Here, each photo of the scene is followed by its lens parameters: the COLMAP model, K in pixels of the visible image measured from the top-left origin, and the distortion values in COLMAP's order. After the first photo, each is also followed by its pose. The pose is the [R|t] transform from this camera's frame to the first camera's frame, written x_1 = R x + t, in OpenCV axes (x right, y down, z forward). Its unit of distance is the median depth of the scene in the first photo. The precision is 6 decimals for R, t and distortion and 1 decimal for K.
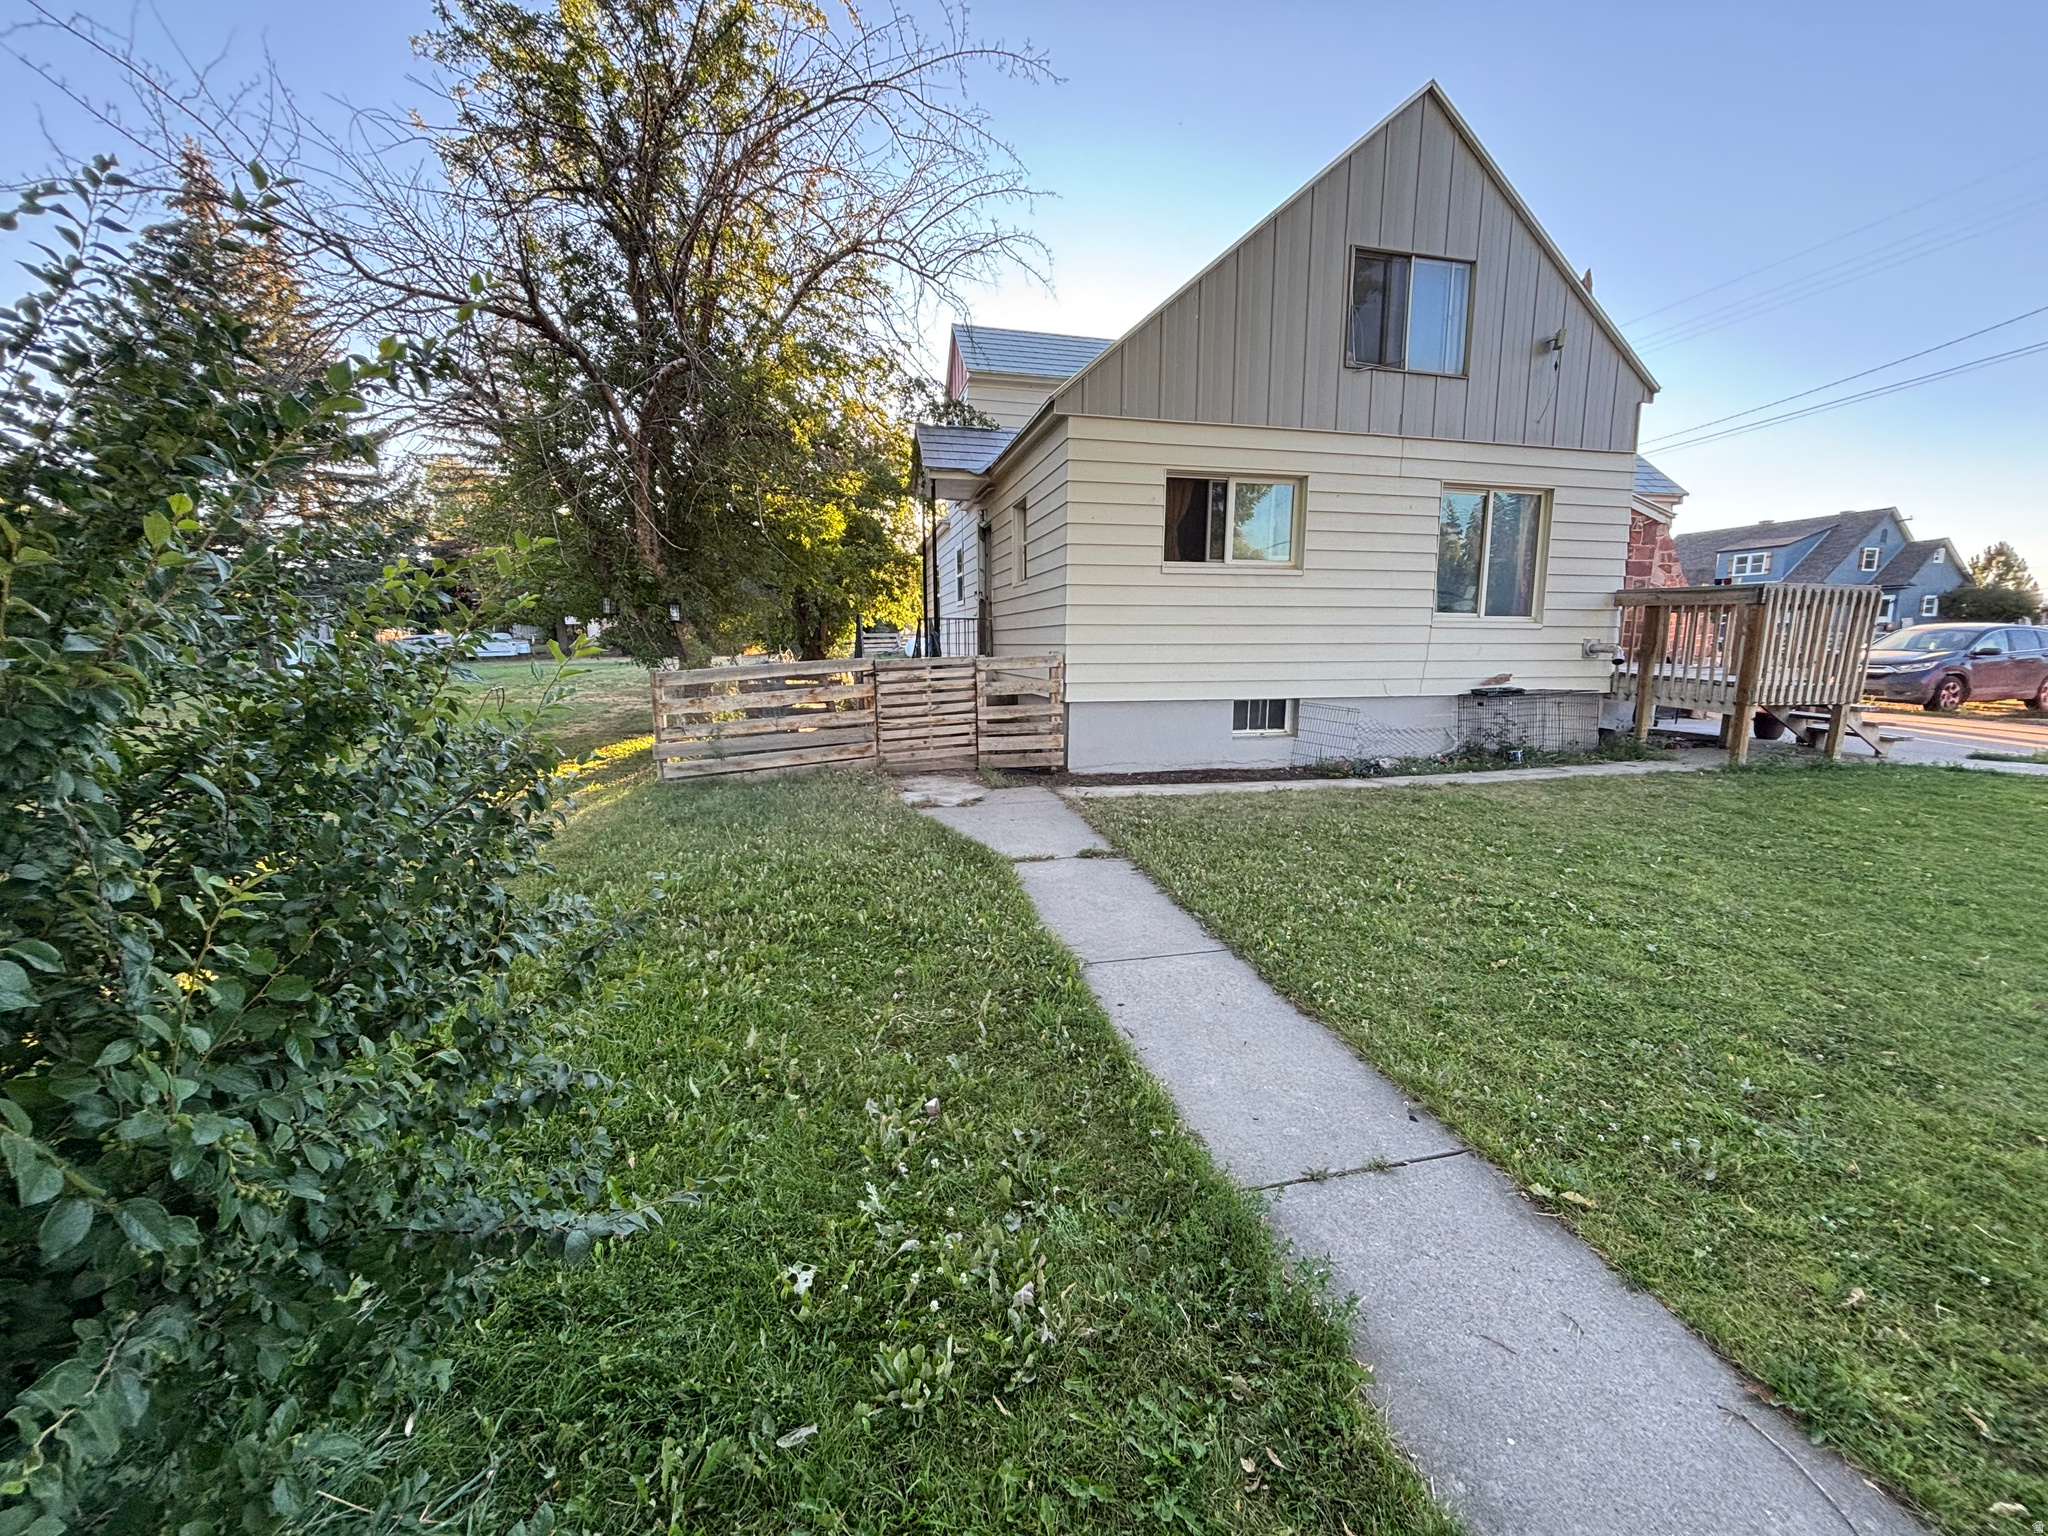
lens RADIAL K [[826.5, 0, 1026.3], [0, 826.5, 768.8], [0, 0, 1]] dist [0.002579, -0.000629]
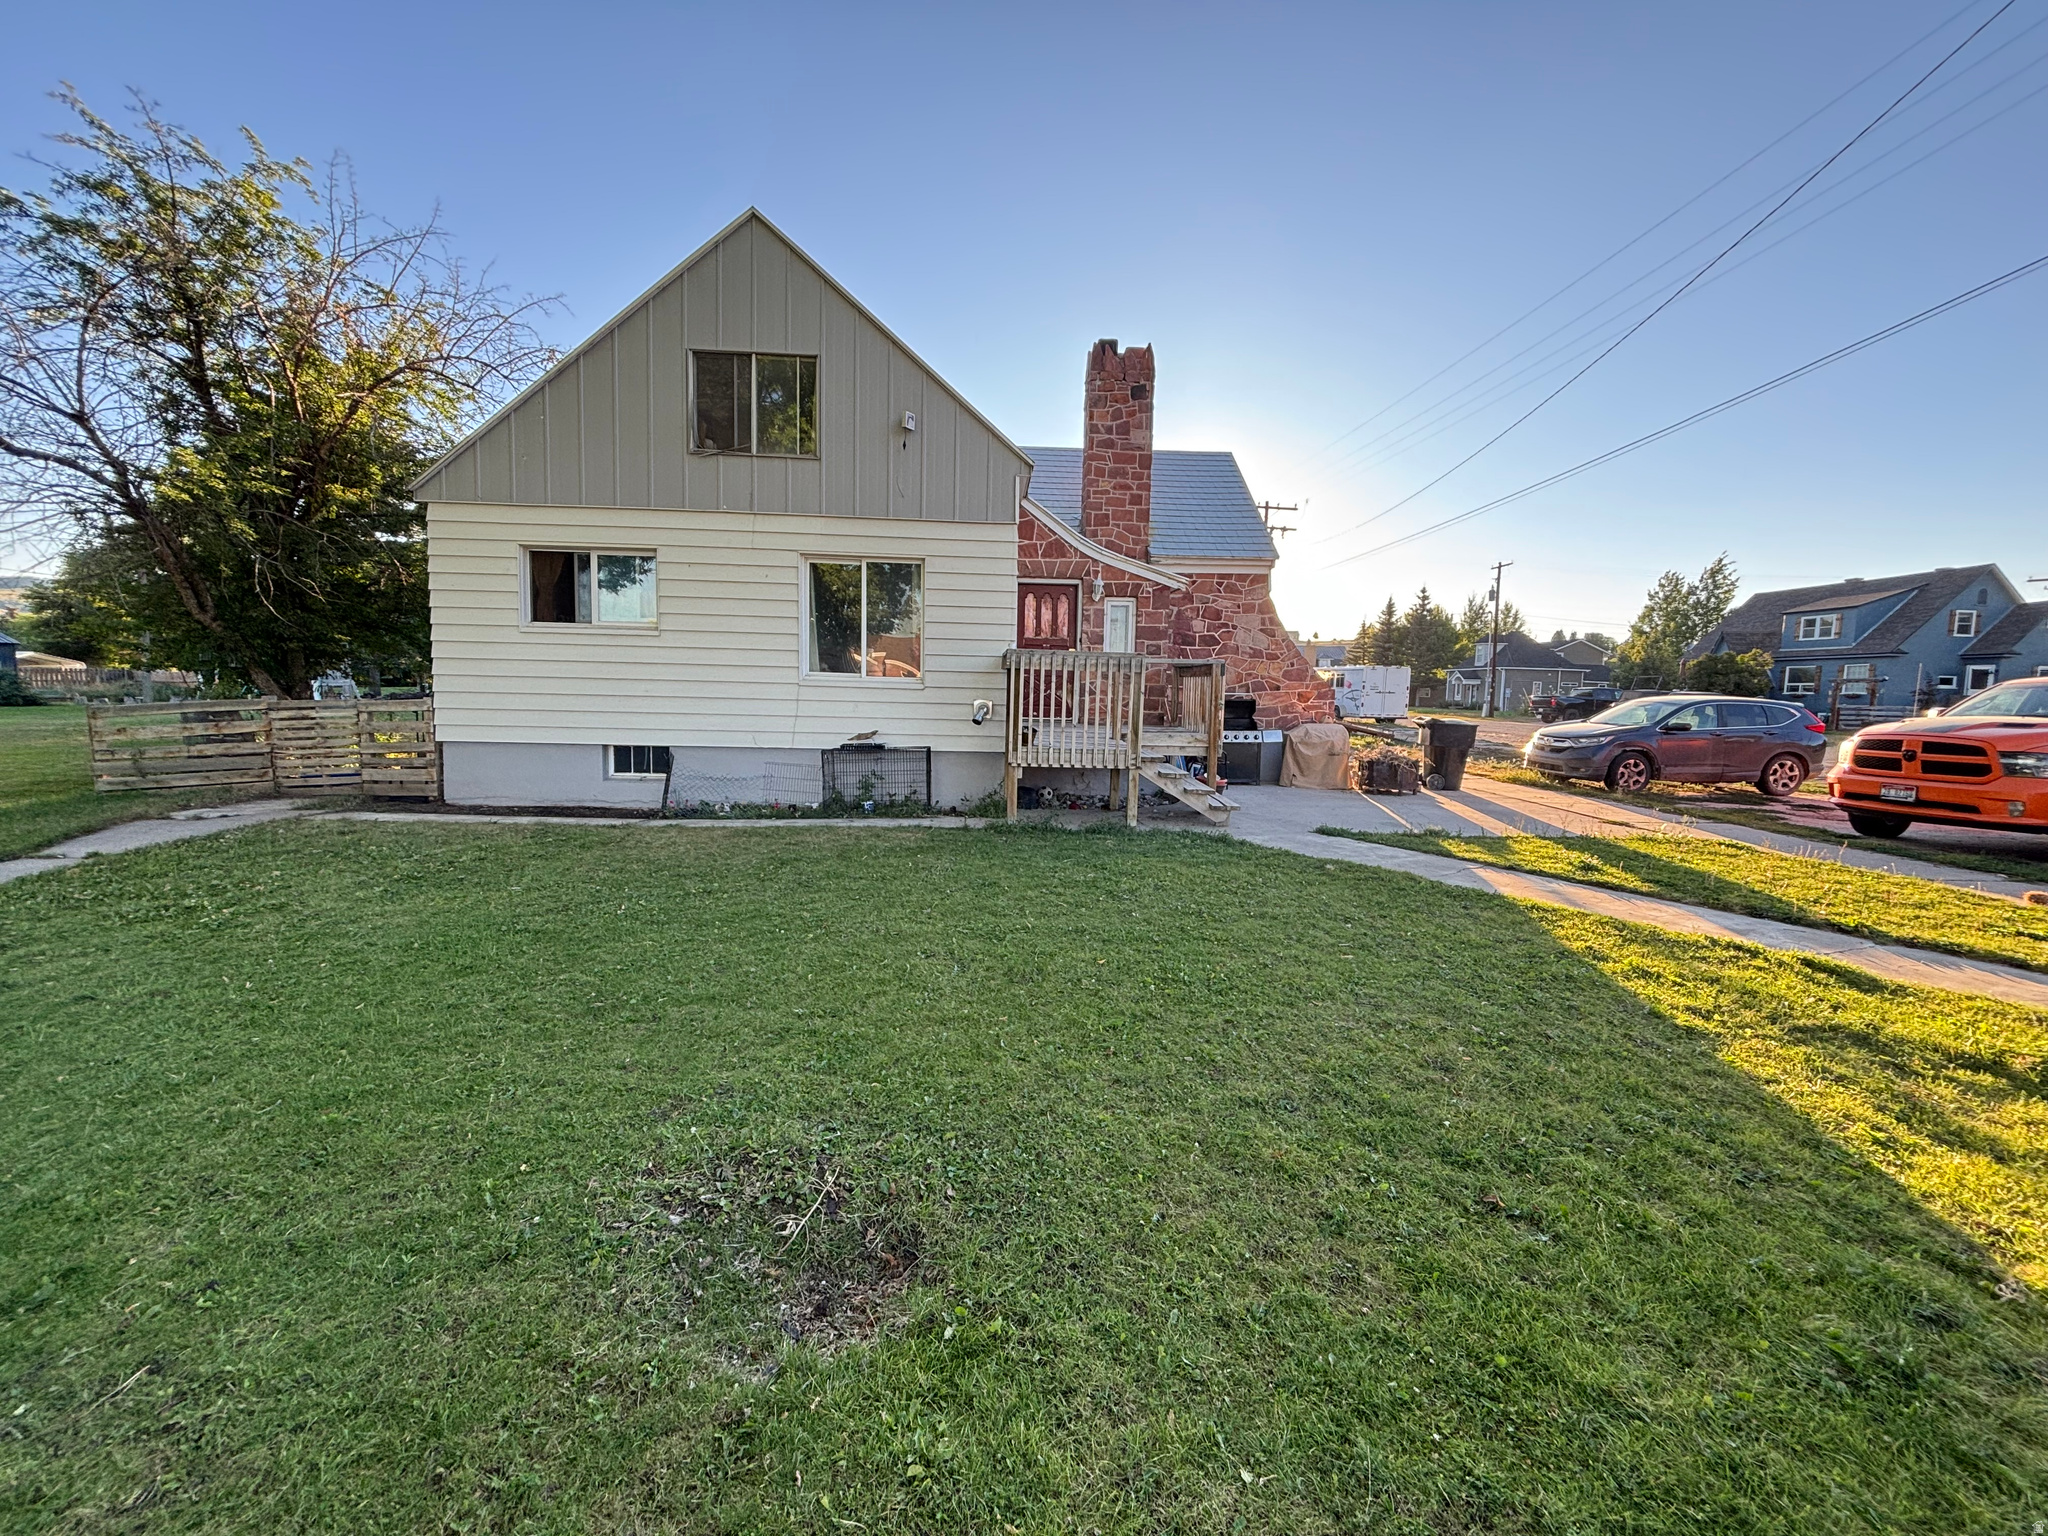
lens RADIAL K [[826.5, 0, 1027.0], [0, 826.5, 771.7], [0, 0, 1]] dist [0.002579, -0.000629]
pose [[0.984904, 0.038392, -0.168788, 1.003579], [-0.048636, 0.997190, -0.056978, -0.011492], [0.166127, 0.064327, 0.984004, -0.003871]]
